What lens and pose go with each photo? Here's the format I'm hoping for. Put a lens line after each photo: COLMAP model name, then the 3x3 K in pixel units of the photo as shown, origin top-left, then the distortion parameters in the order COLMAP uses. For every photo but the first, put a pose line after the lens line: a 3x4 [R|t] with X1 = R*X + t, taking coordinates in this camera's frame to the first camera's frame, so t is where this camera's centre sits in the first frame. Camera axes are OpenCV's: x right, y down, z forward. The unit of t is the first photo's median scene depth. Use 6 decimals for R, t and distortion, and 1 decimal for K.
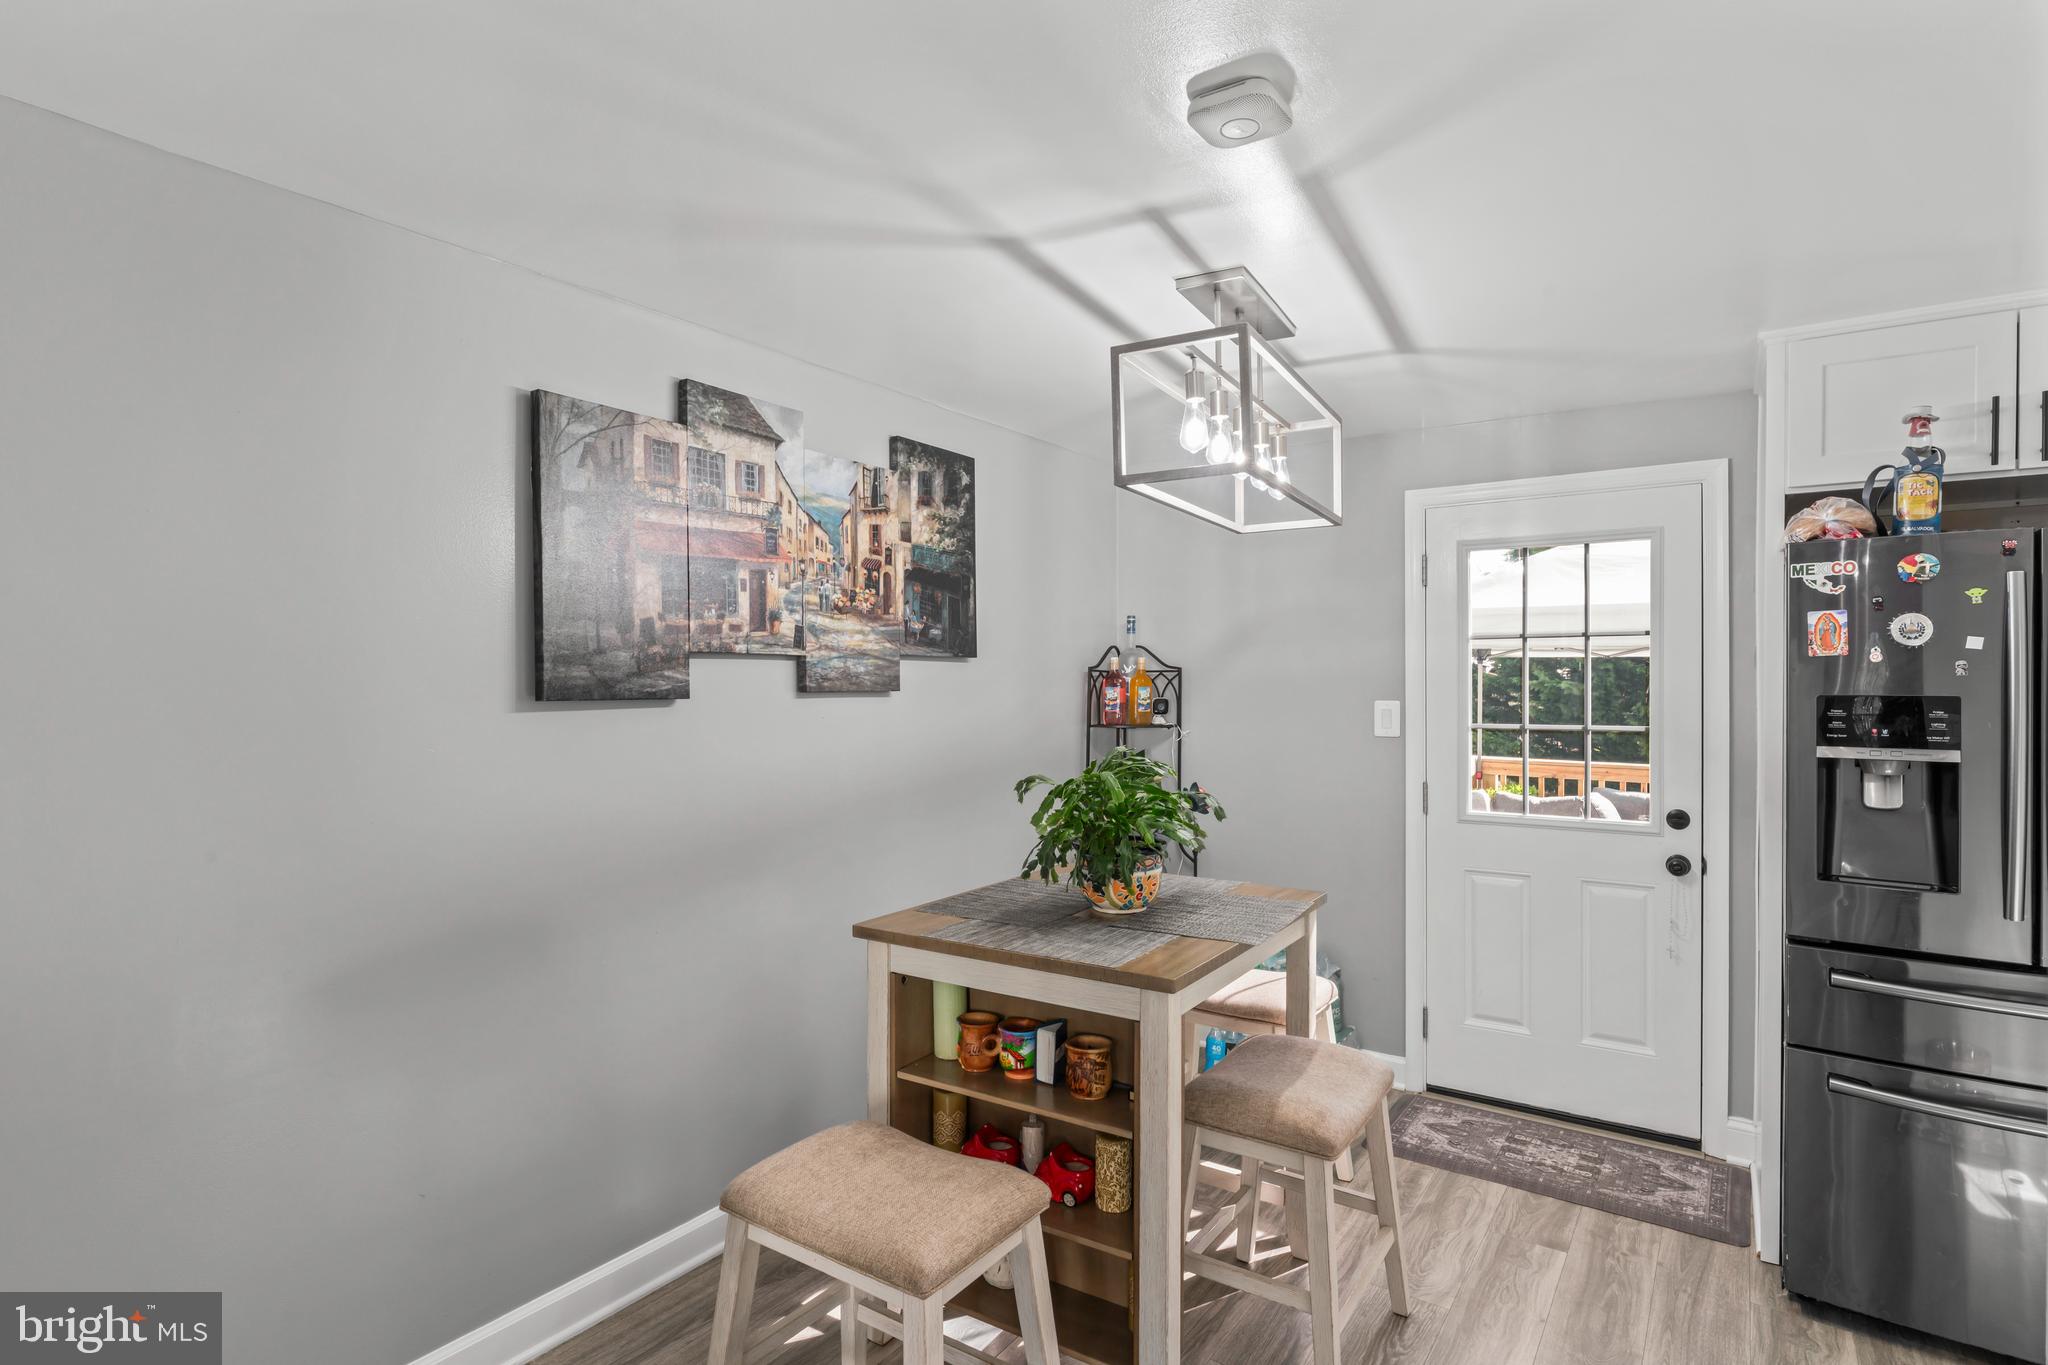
lens RADIAL K [[1062.4, 0, 1021.4], [0, 1062.4, 686.5], [0, 0, 1]] dist [-0.009528, 0.002580]
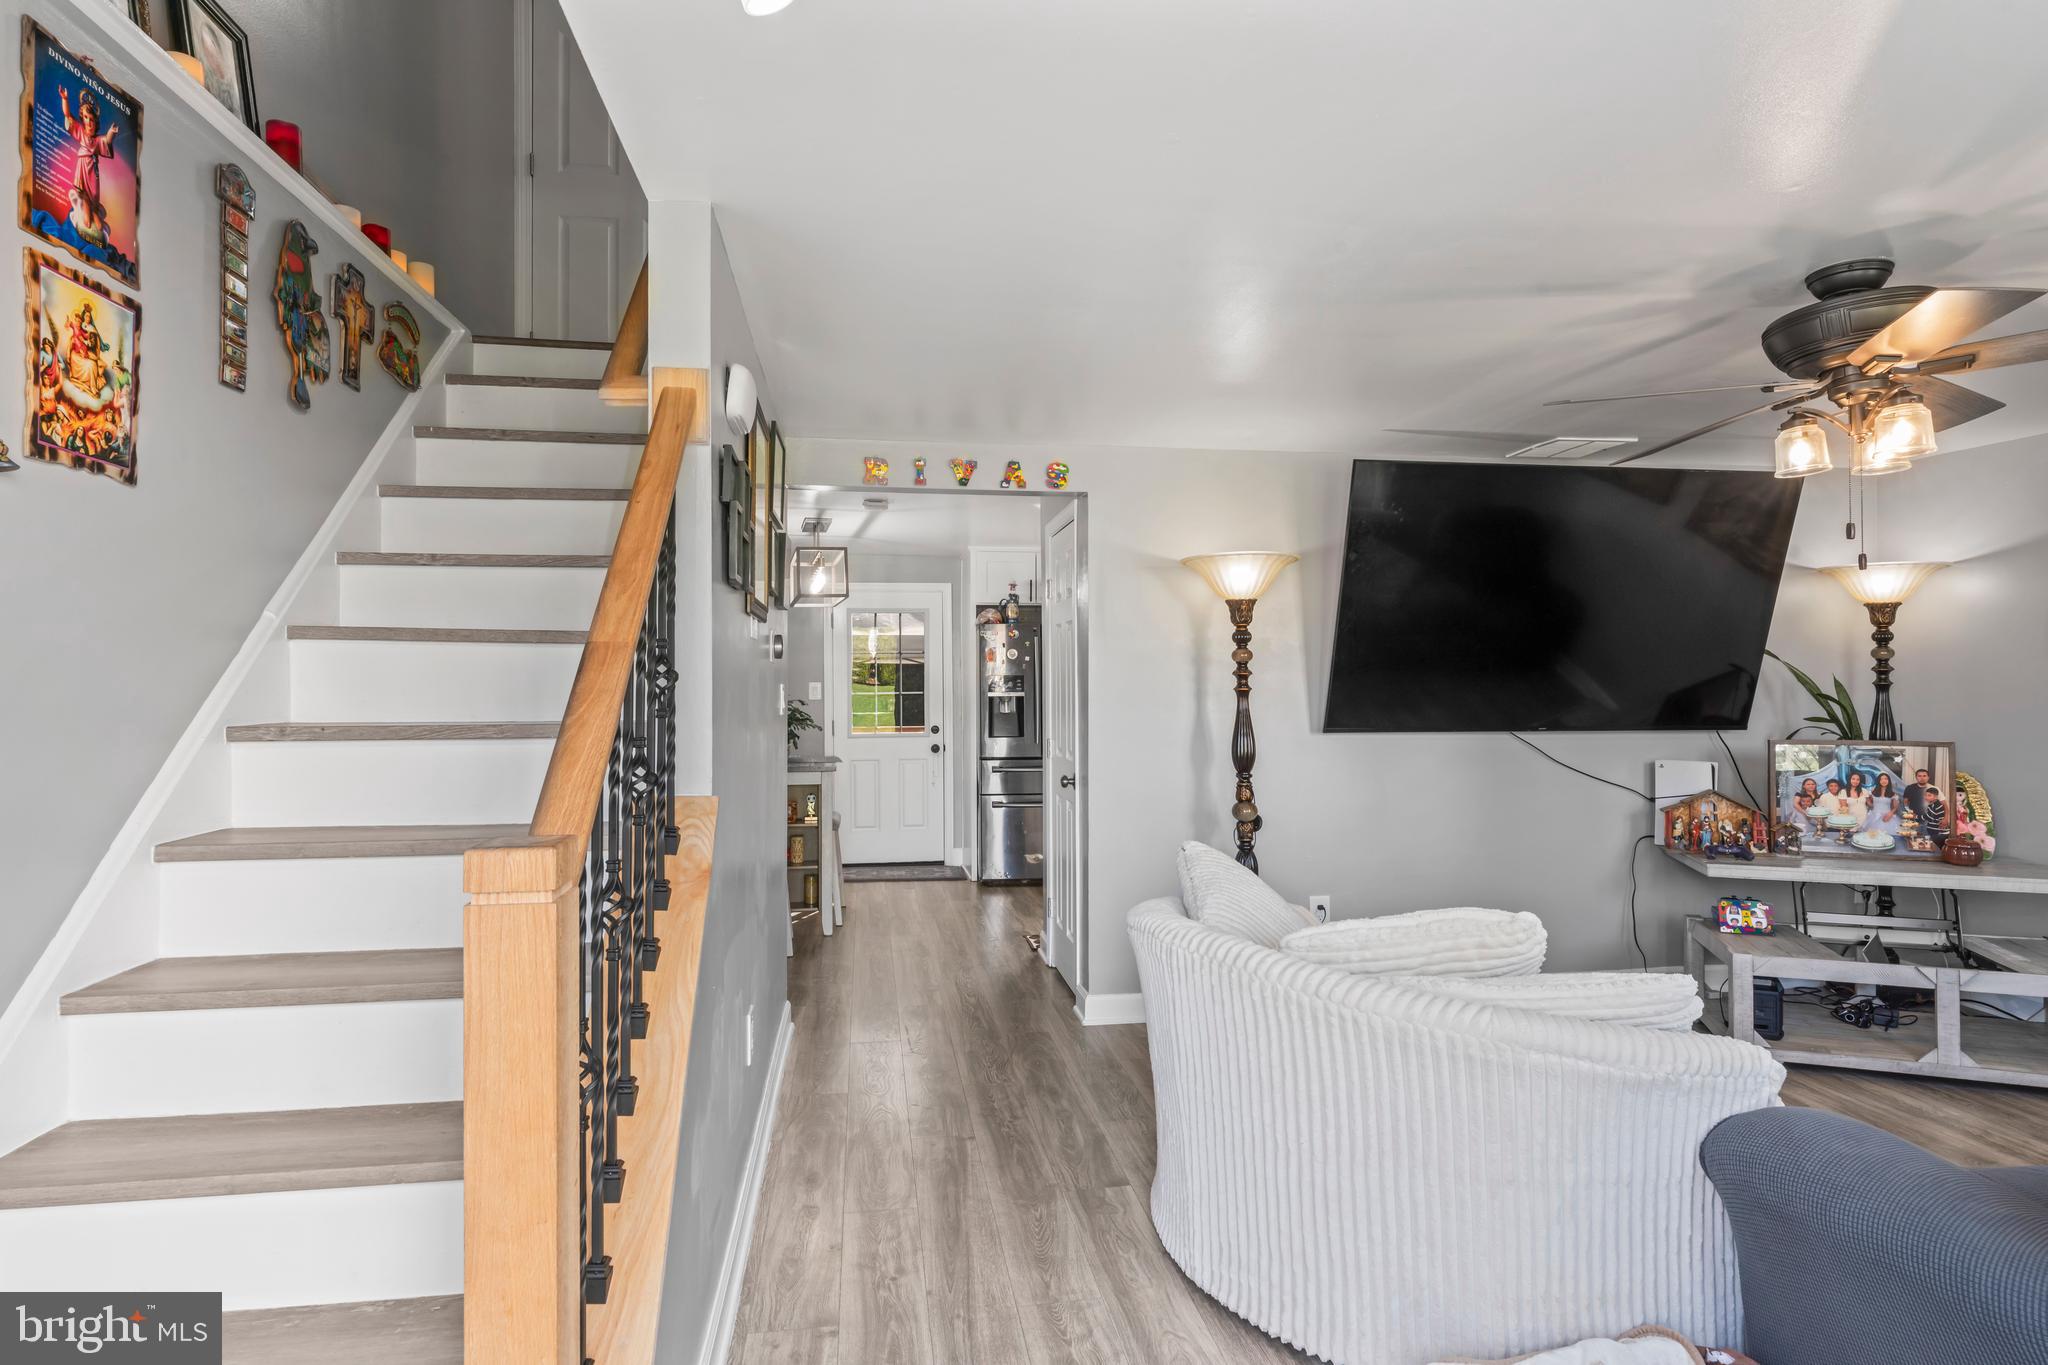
lens RADIAL K [[1062.4, 0, 1011.8], [0, 1062.4, 671.3], [0, 0, 1]] dist [-0.009528, 0.002580]
pose [[0.740525, 0.002390, 0.672024, -1.037805], [0.012248, 0.999780, -0.017053, 0.041729], [-0.671917, 0.020860, 0.740333, -1.082218]]
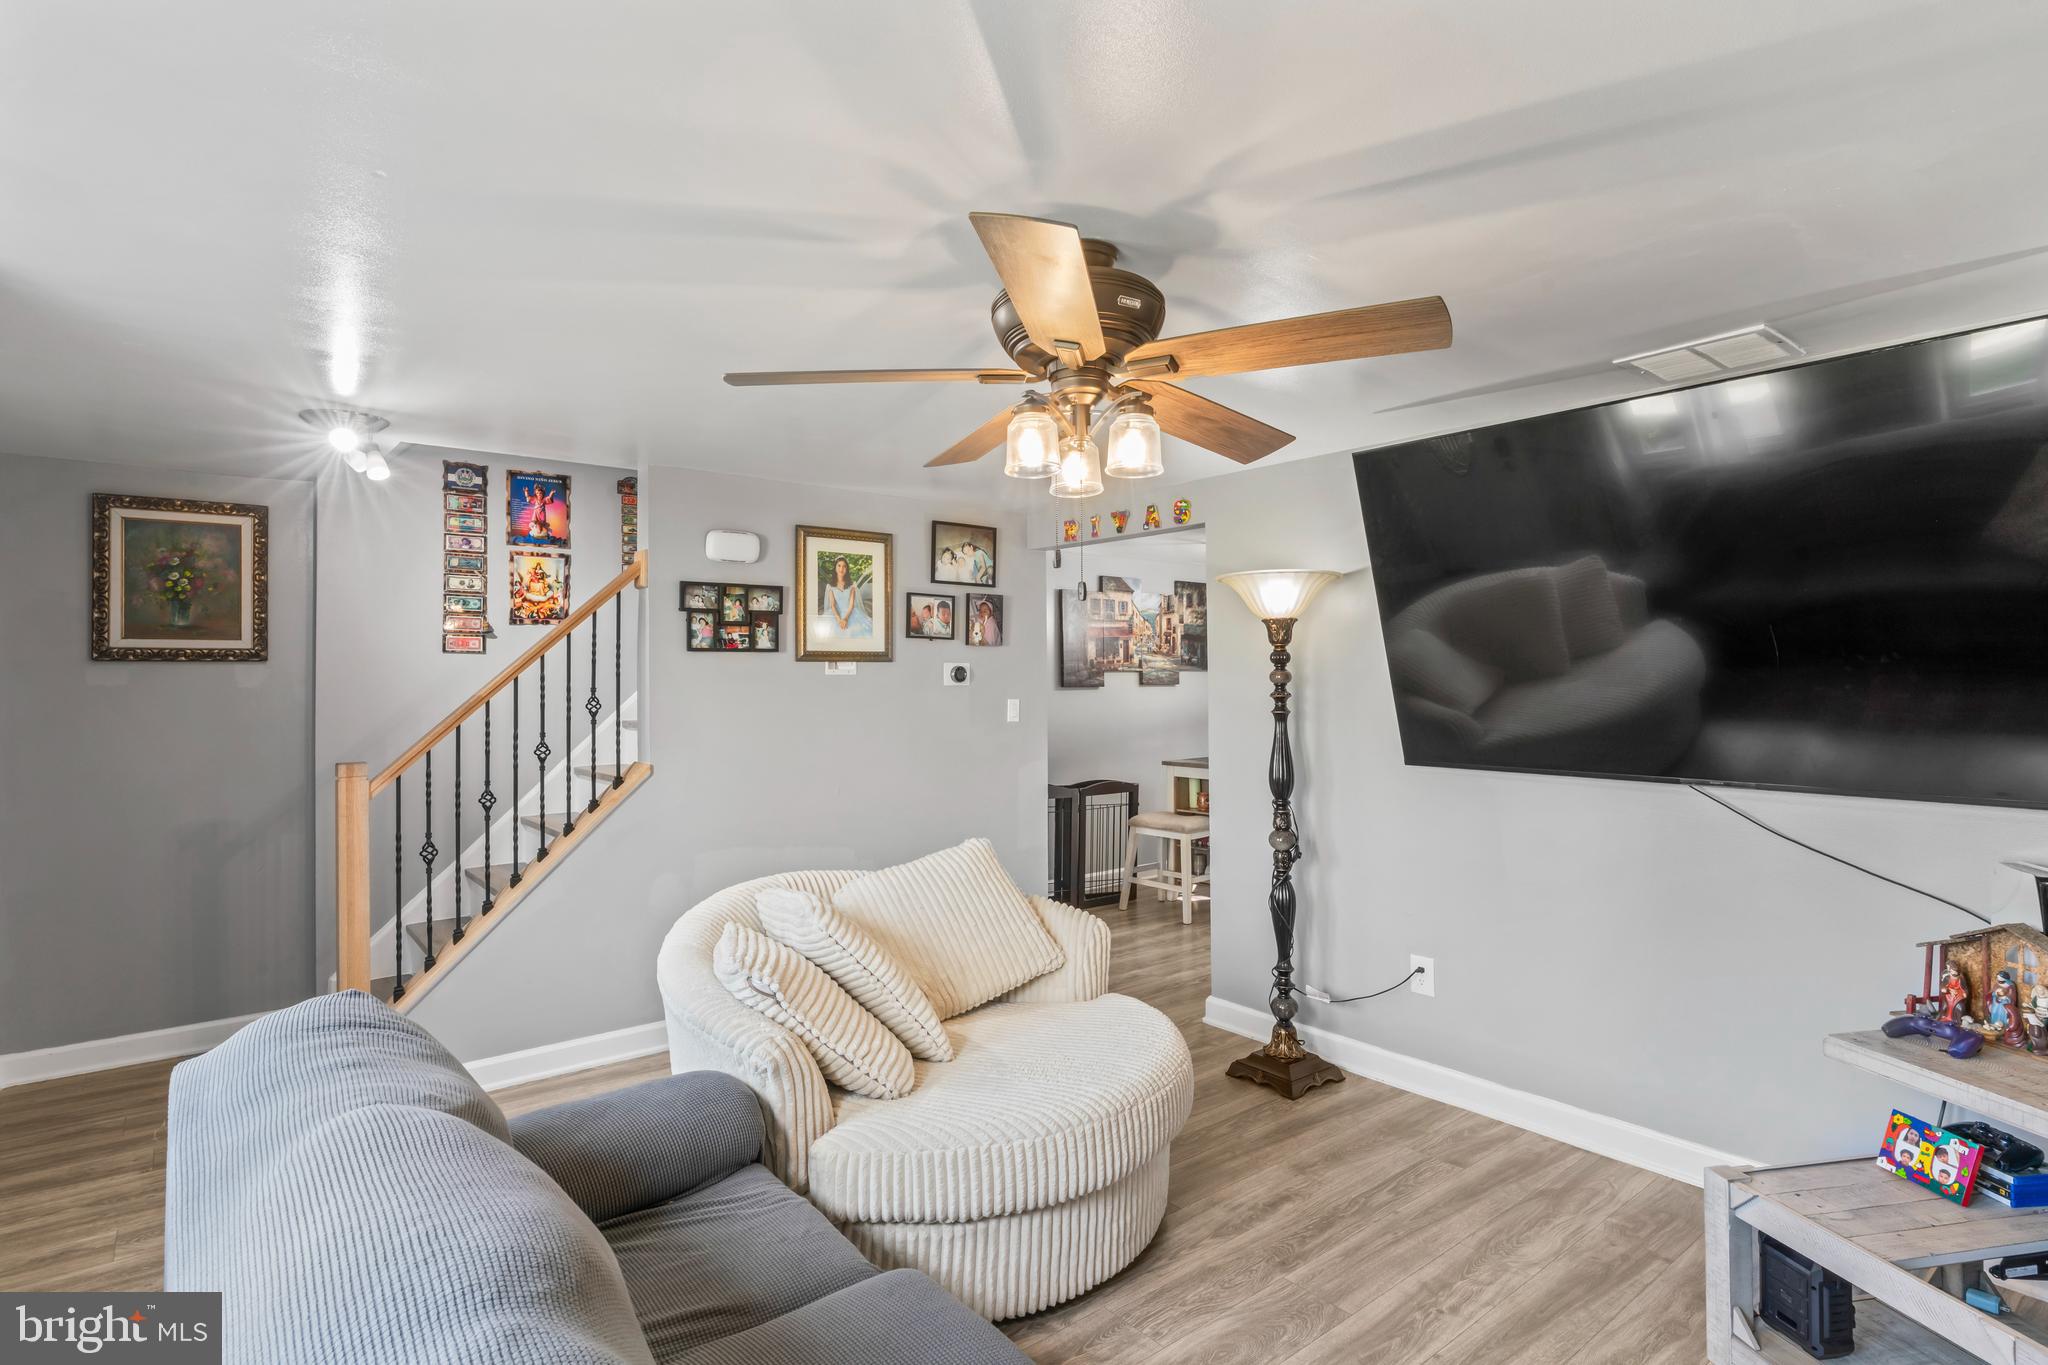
lens RADIAL K [[1019.9, 0, 997.4], [0, 1019.9, 677.6], [0, 0, 1]] dist [-0.003611, -0.000975]
pose [[0.952810, -0.009096, -0.303430, 0.234947], [0.006807, 0.999940, -0.008600, 0.008537], [0.303490, 0.006129, 0.952815, -1.615139]]
